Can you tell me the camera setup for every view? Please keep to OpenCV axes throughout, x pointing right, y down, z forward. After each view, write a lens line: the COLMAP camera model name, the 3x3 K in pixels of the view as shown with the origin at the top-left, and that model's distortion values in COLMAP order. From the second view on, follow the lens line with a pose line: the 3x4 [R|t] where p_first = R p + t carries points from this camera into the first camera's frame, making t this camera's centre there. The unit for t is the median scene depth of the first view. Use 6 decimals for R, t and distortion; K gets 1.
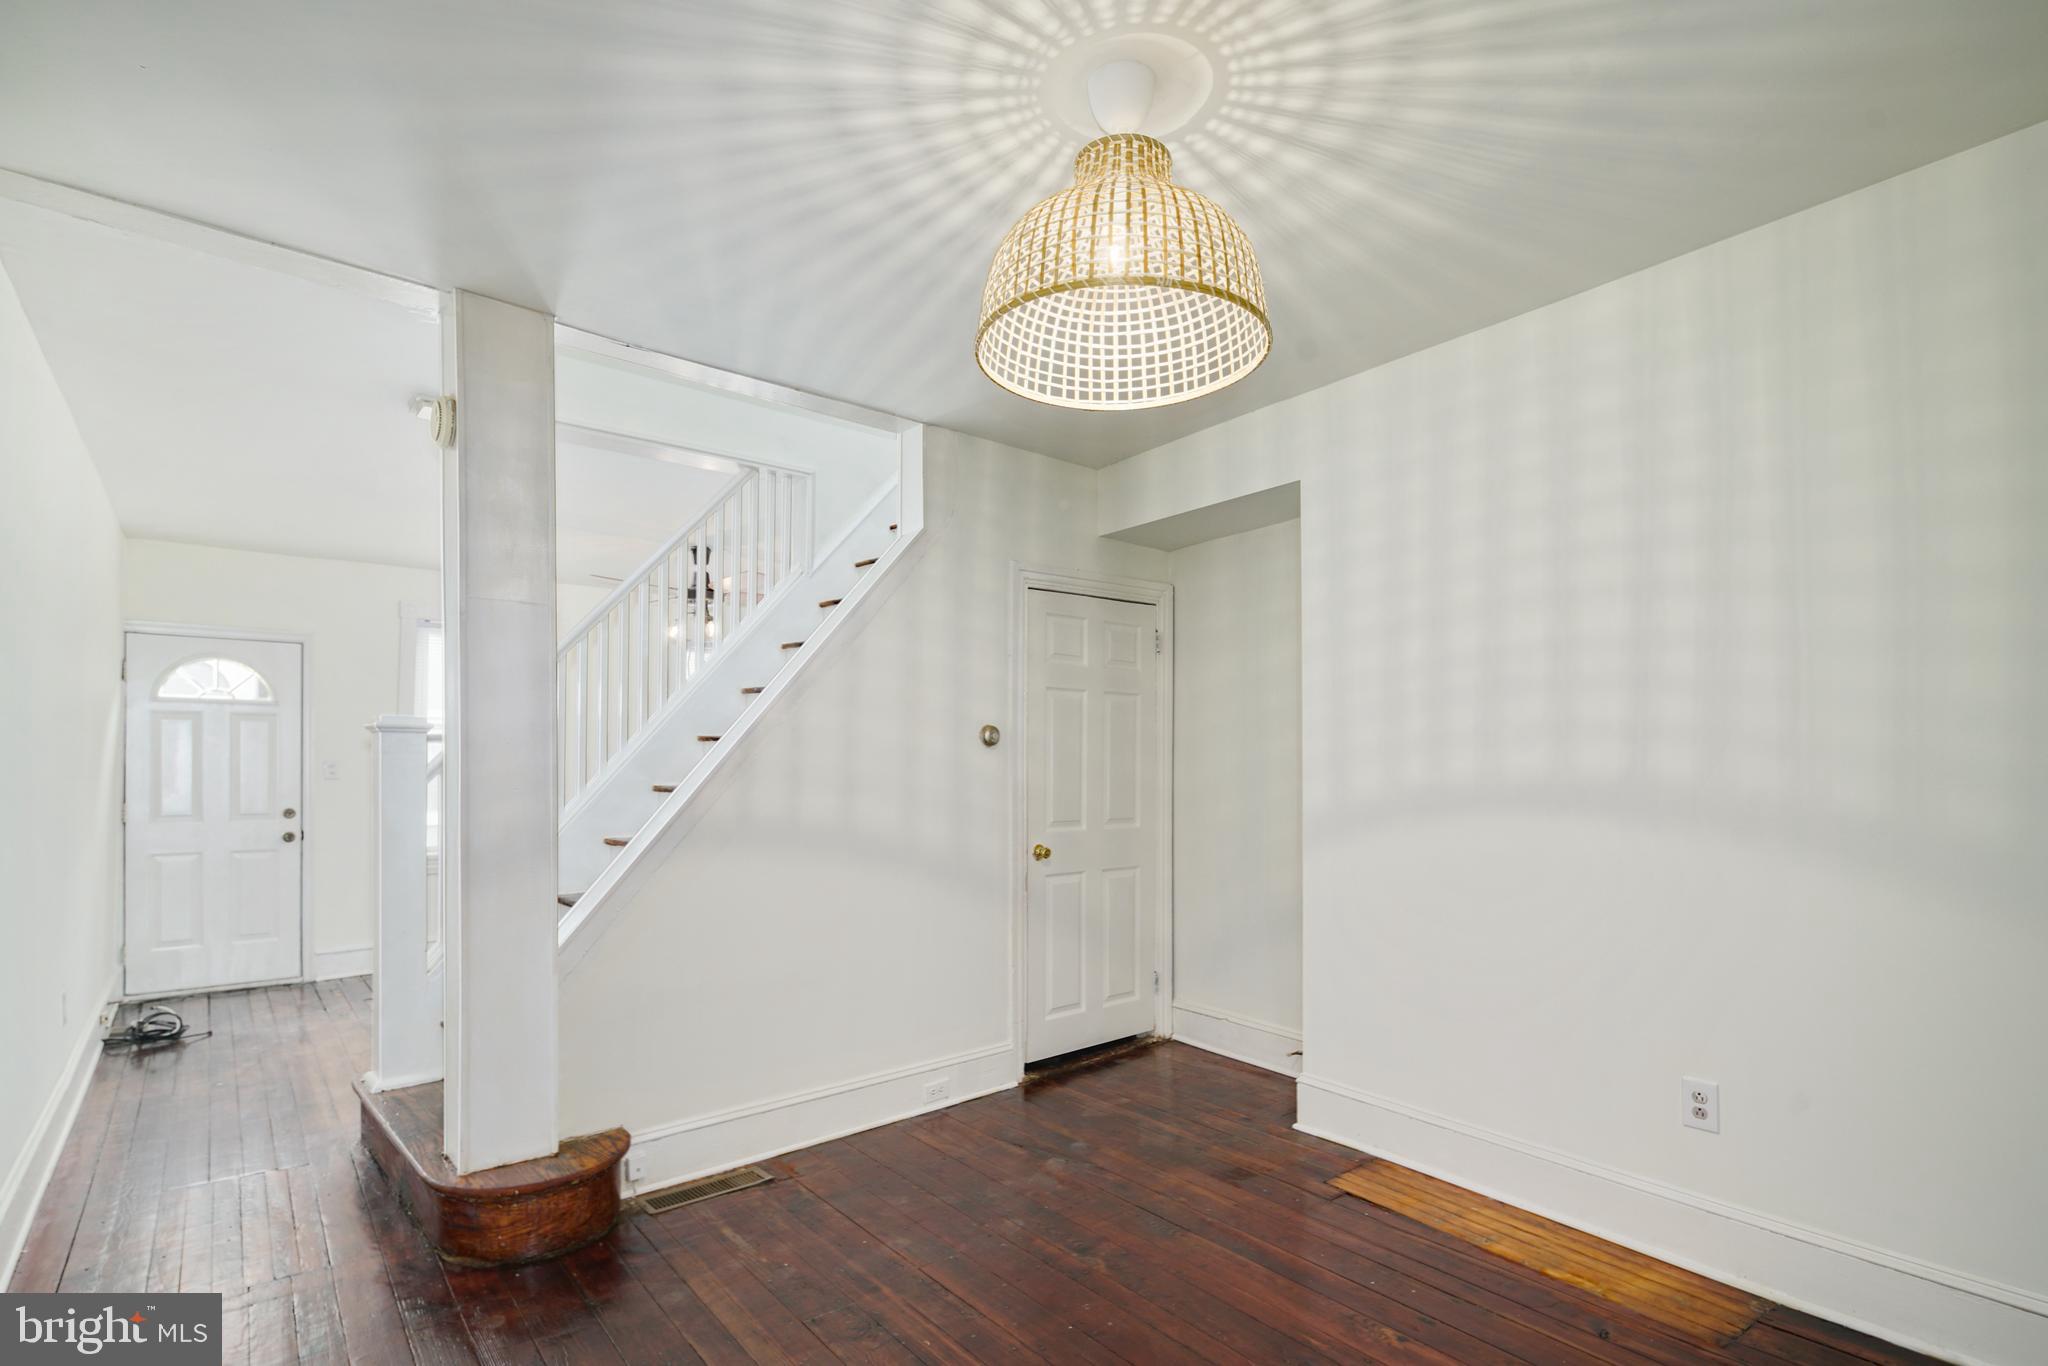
lens RADIAL K [[994.6, 0, 1024.5], [0, 994.6, 762.9], [0, 0, 1]] dist [-0.000443, -0.000147]
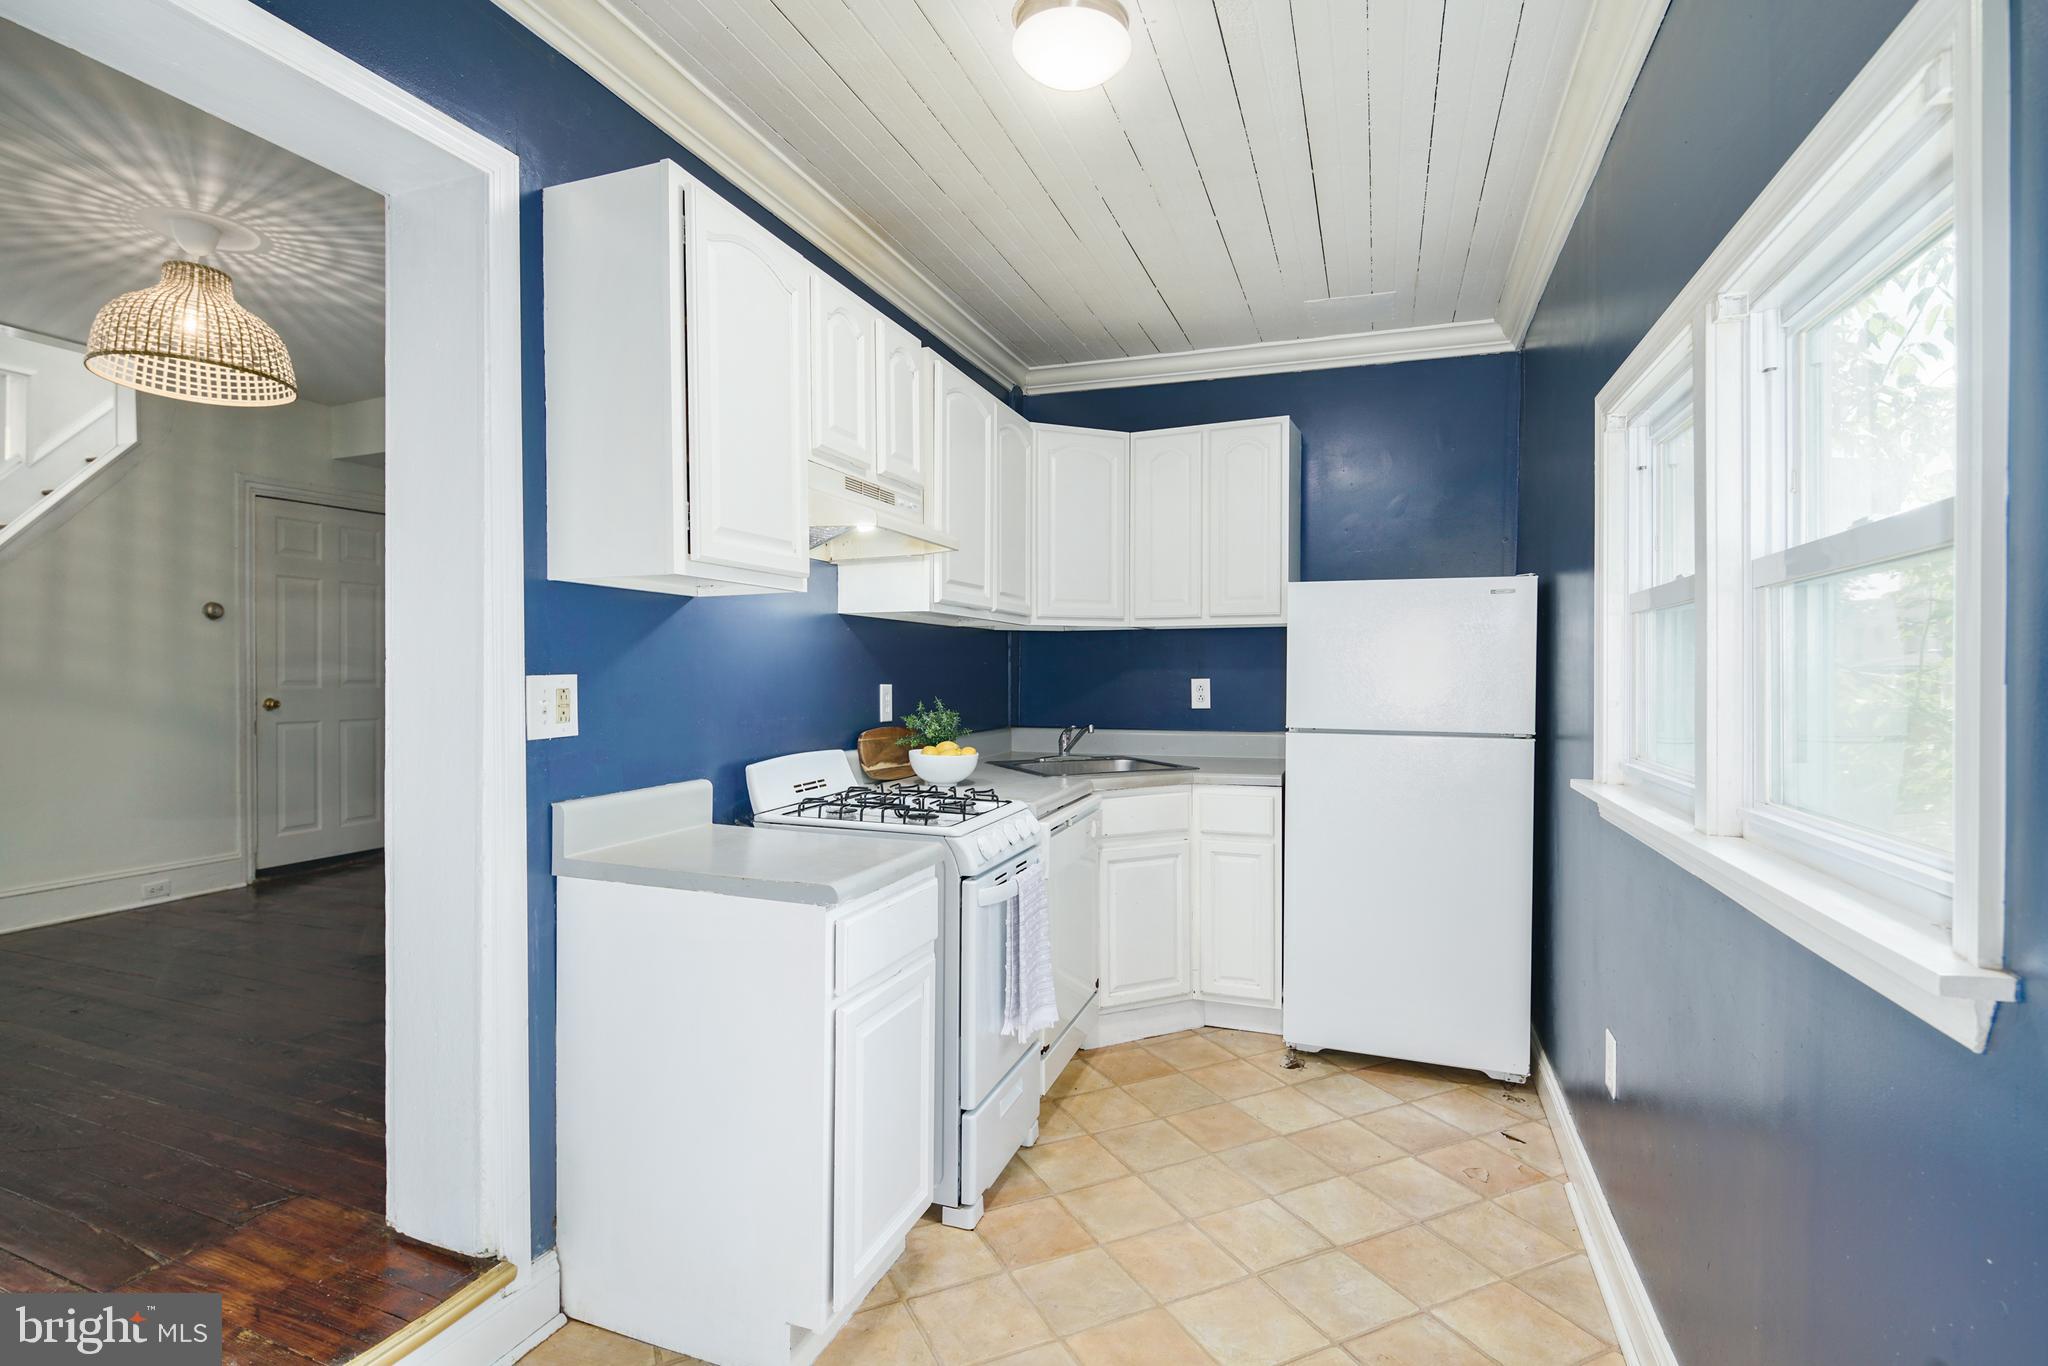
lens RADIAL K [[990.3, 0, 1024.0], [0, 990.3, 683.0], [0, 0, 1]] dist [-0.001717, -0.000173]
pose [[0.873211, -0.004306, 0.487323, 0.253083], [-0.002558, 0.999907, 0.013419, 0.045354], [-0.487335, -0.012964, 0.873119, -0.604154]]
